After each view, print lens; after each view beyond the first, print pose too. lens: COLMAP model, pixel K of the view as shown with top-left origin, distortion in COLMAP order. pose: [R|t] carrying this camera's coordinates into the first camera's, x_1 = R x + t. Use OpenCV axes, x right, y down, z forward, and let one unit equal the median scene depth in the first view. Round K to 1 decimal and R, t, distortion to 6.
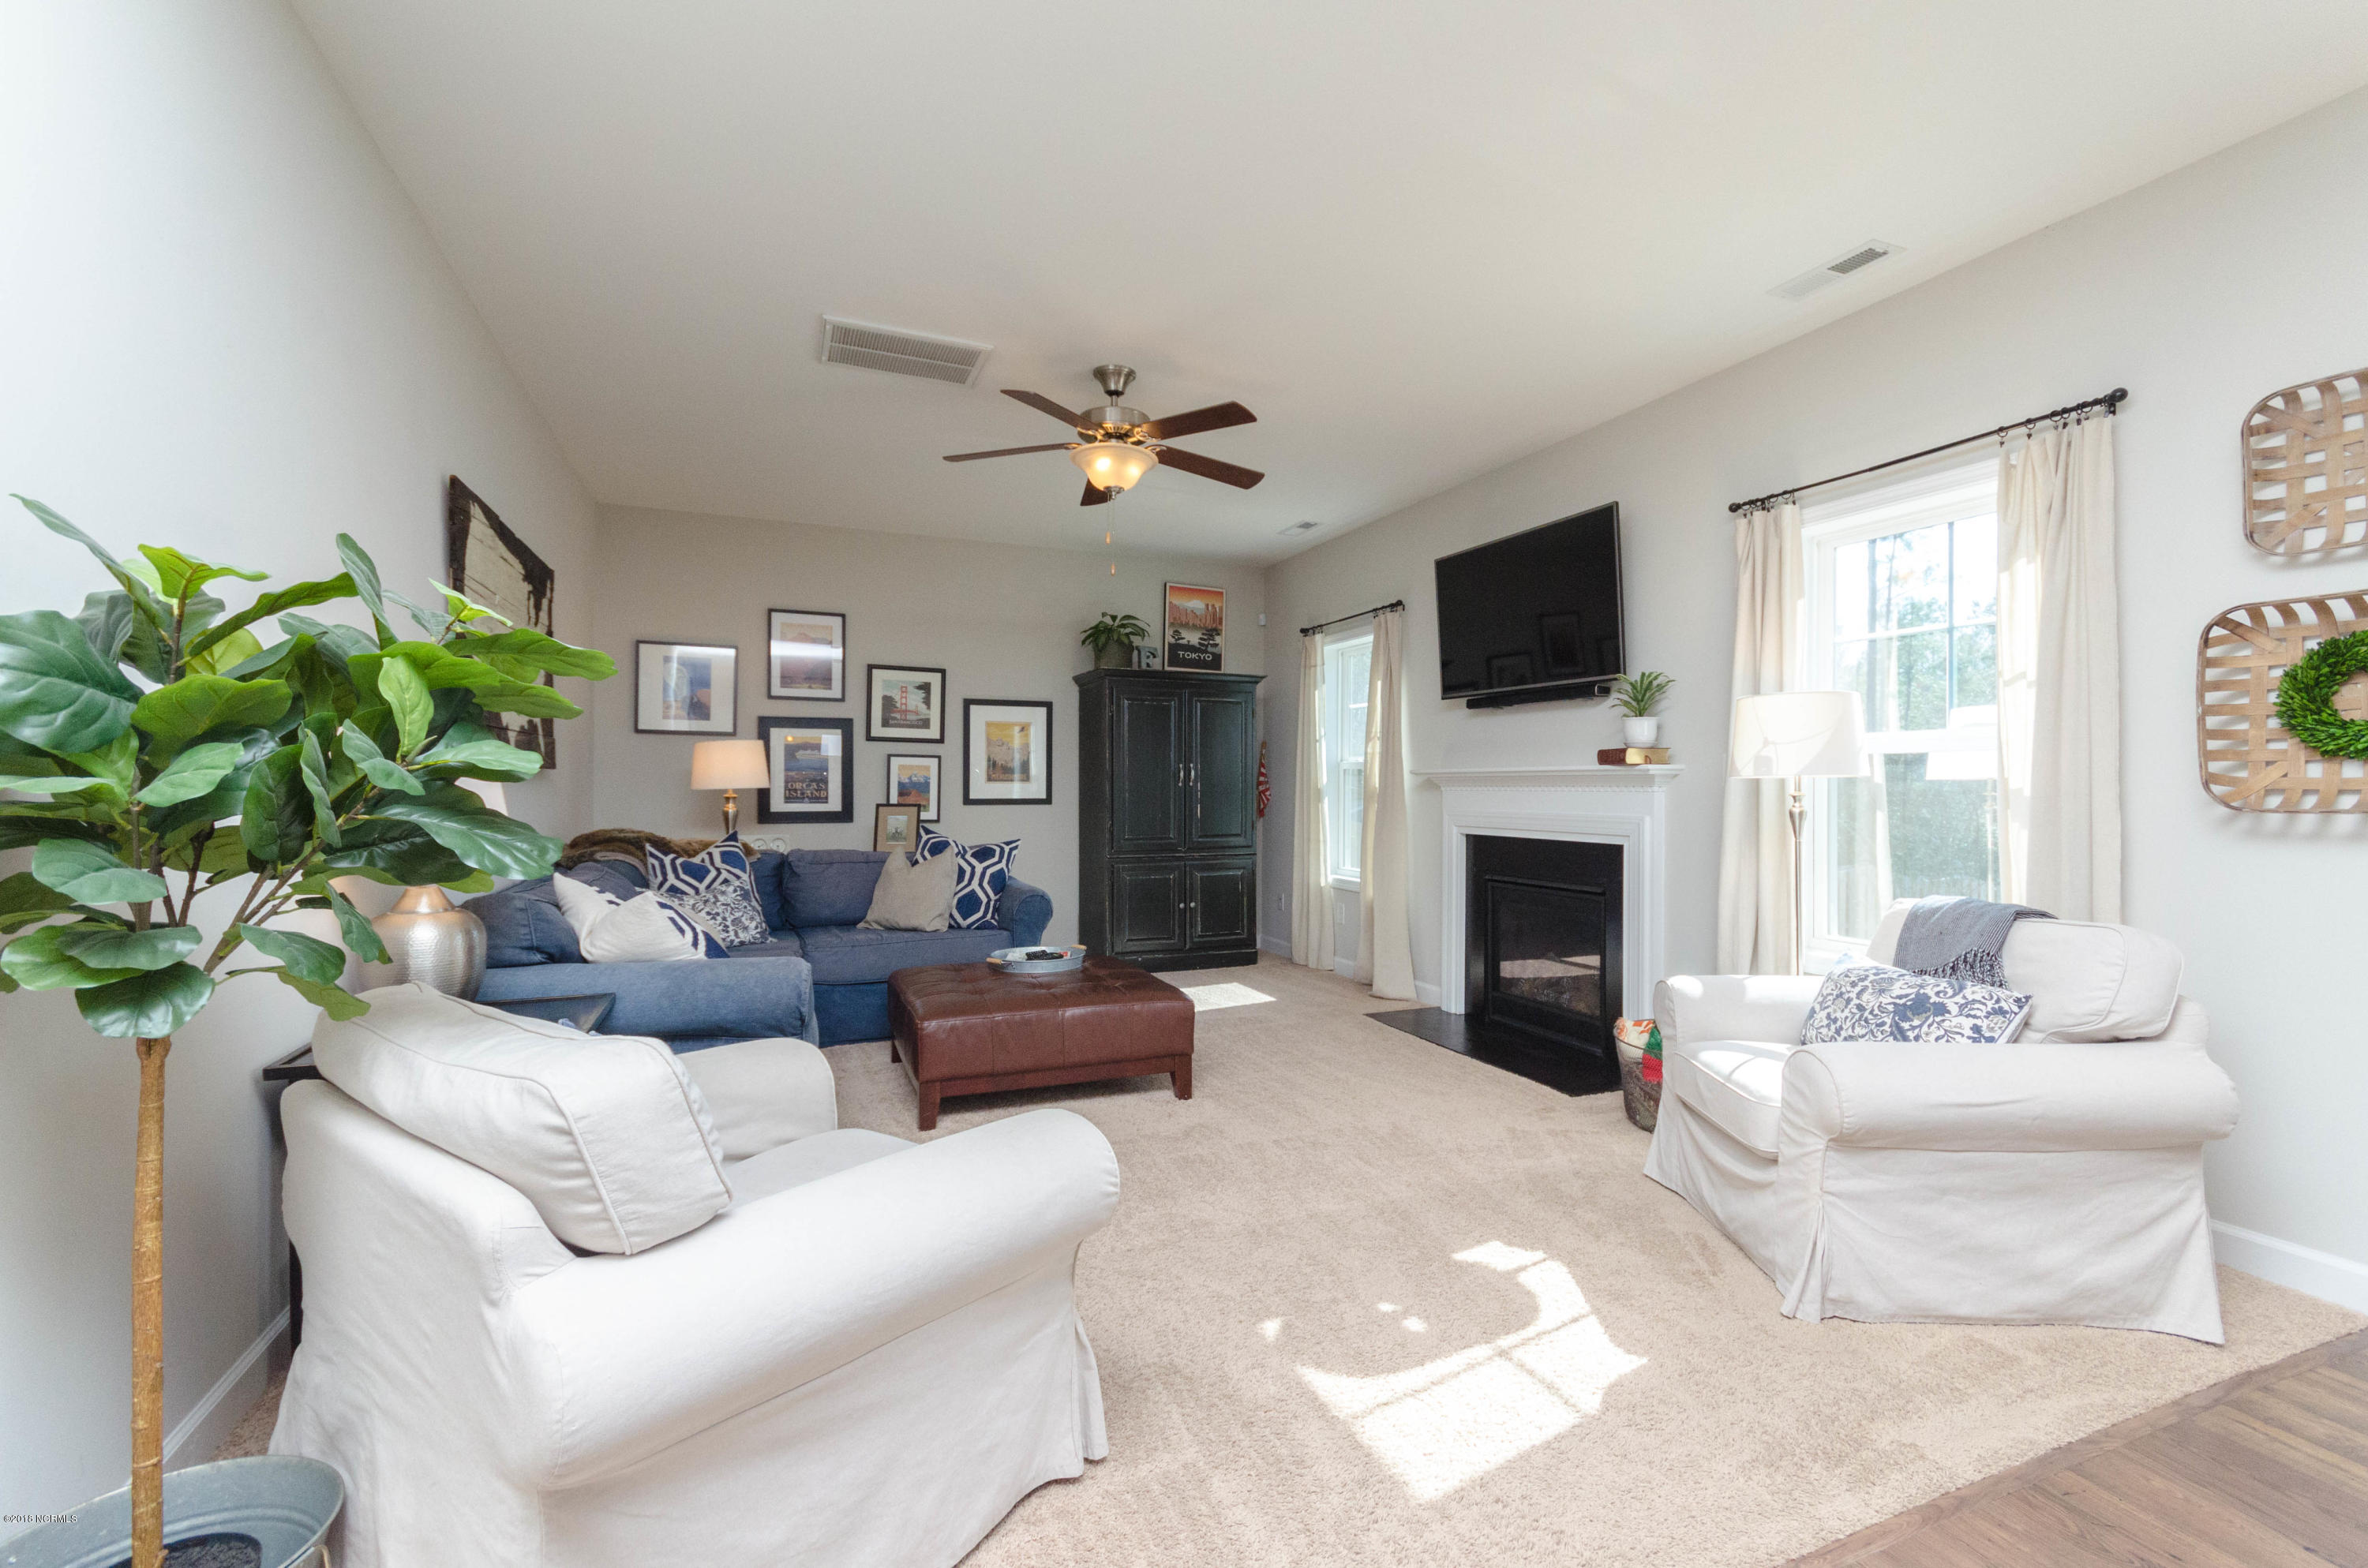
lens RADIAL K [[1049.0, 0, 1196.9], [0, 1049.0, 788.6], [0, 0, 1]] dist [0.001234, 0.000210]
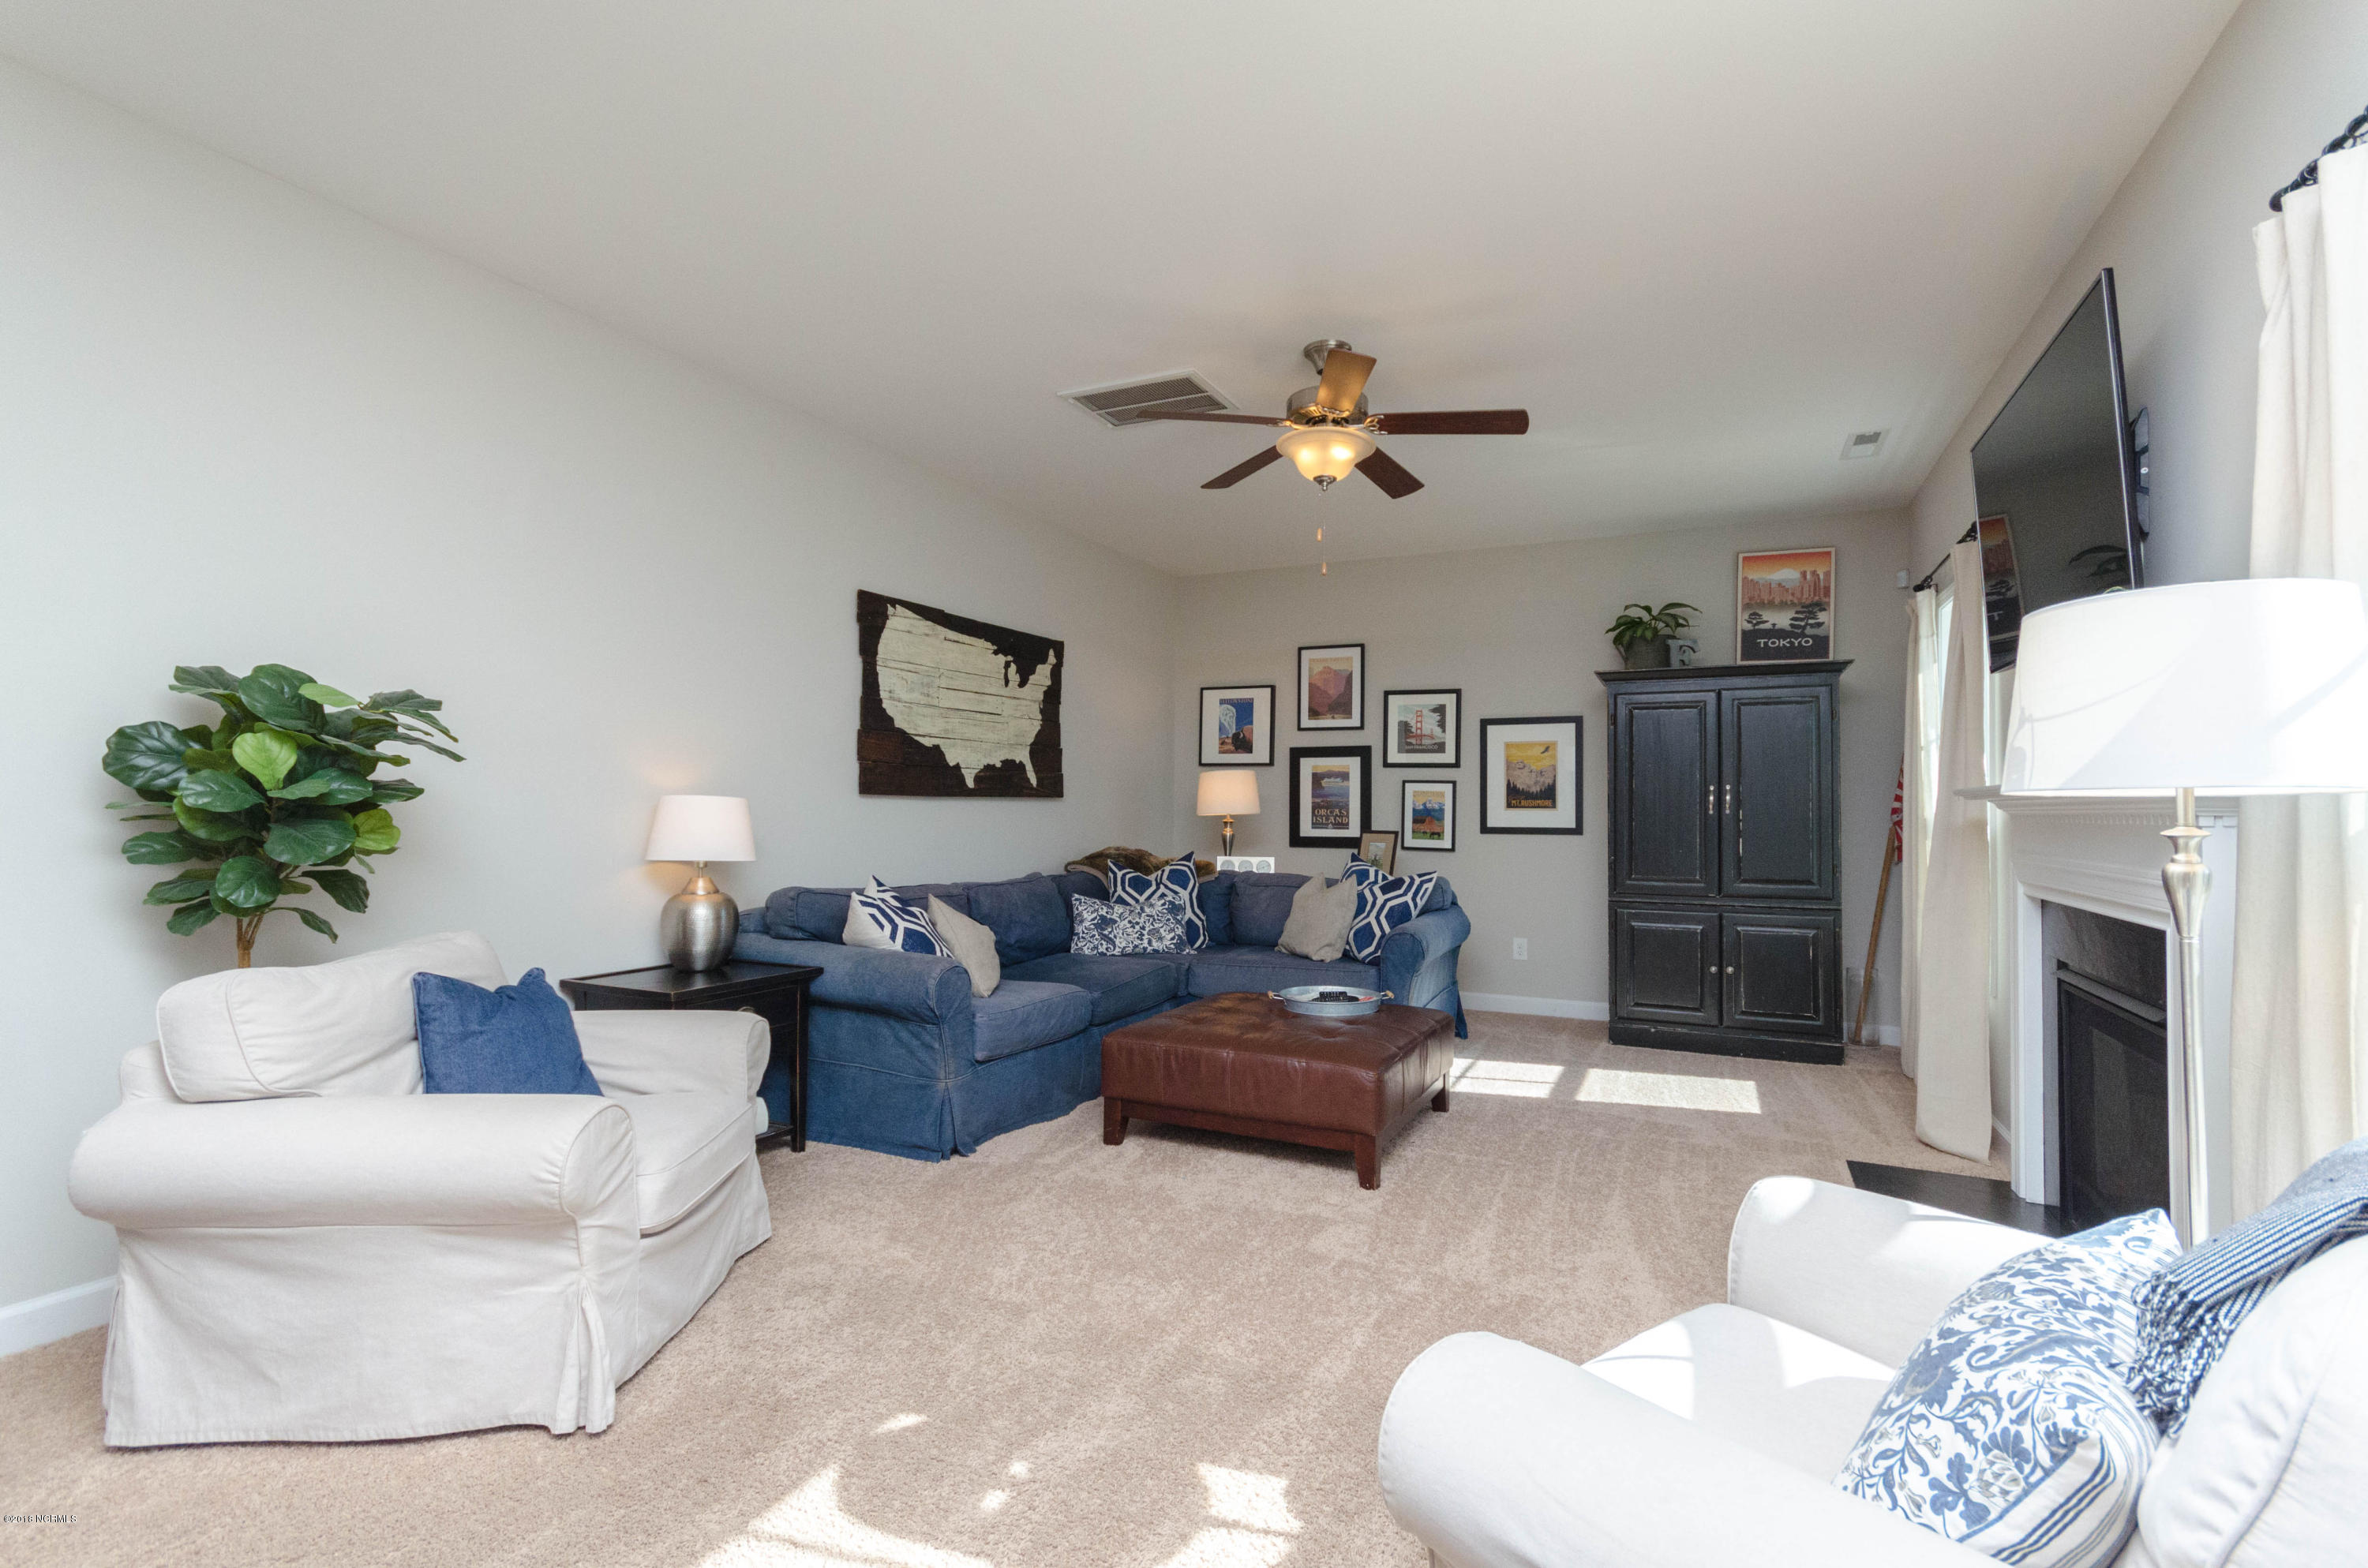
lens RADIAL K [[1049.0, 0, 1196.9], [0, 1049.0, 788.6], [0, 0, 1]] dist [0.001234, 0.000210]
pose [[0.663093, -0.013572, -0.748414, 0.351632], [-0.007293, 0.999671, -0.024591, 0.000468], [0.748501, 0.021765, 0.662776, 0.229477]]
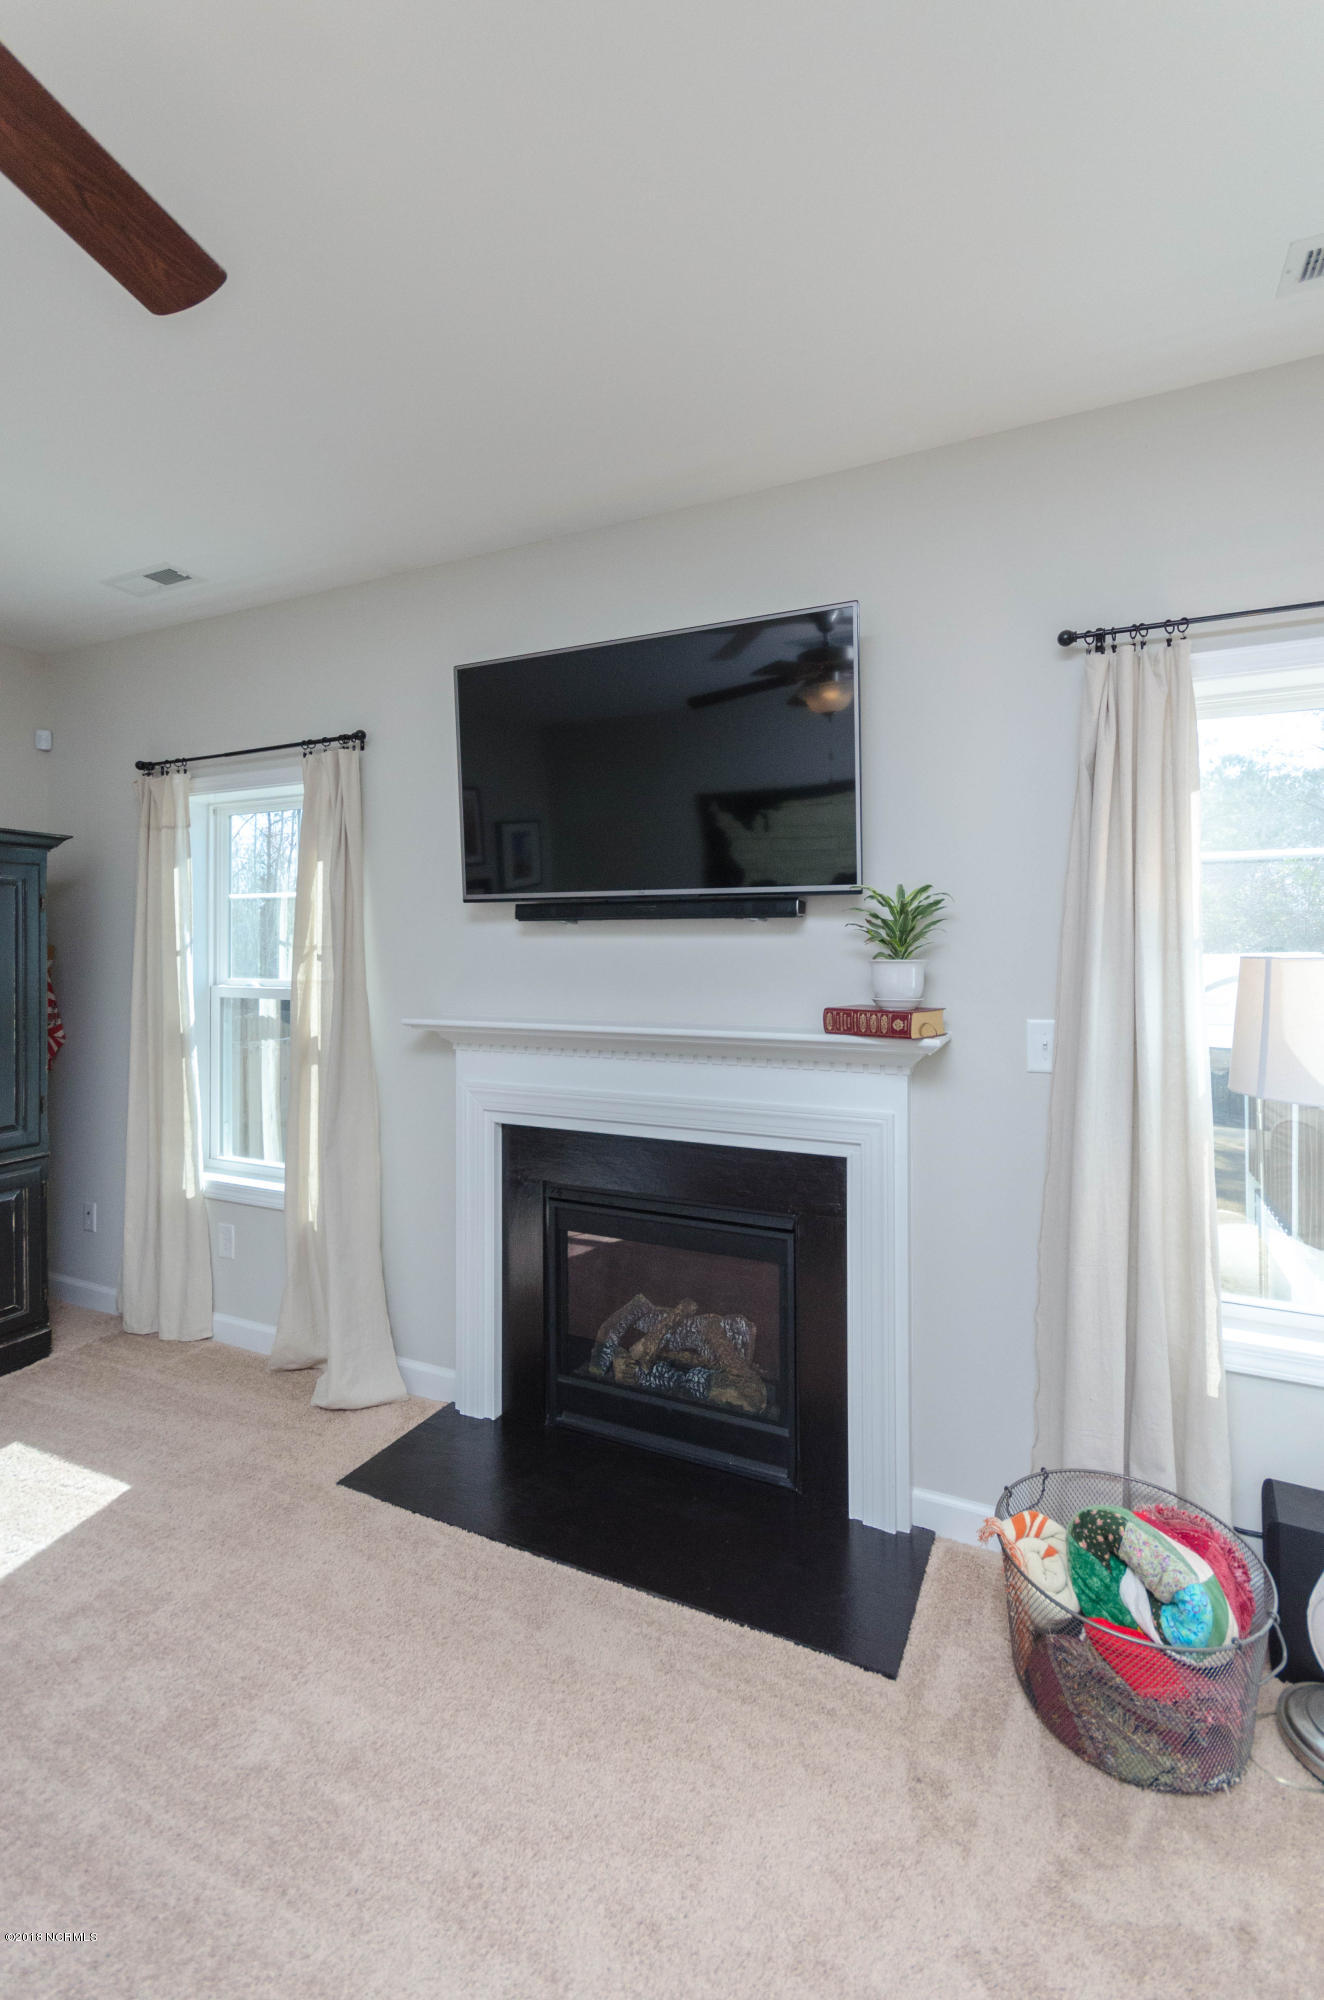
lens RADIAL K [[855.9, 0, 663.1], [0, 855.9, 951.9], [0, 0, 1]] dist [0.002147, -0.000861]
pose [[0.733491, -0.002079, 0.679696, -0.014983], [0.003366, 0.999994, -0.000573, -0.050871], [-0.679691, 0.002708, 0.733494, 0.515124]]
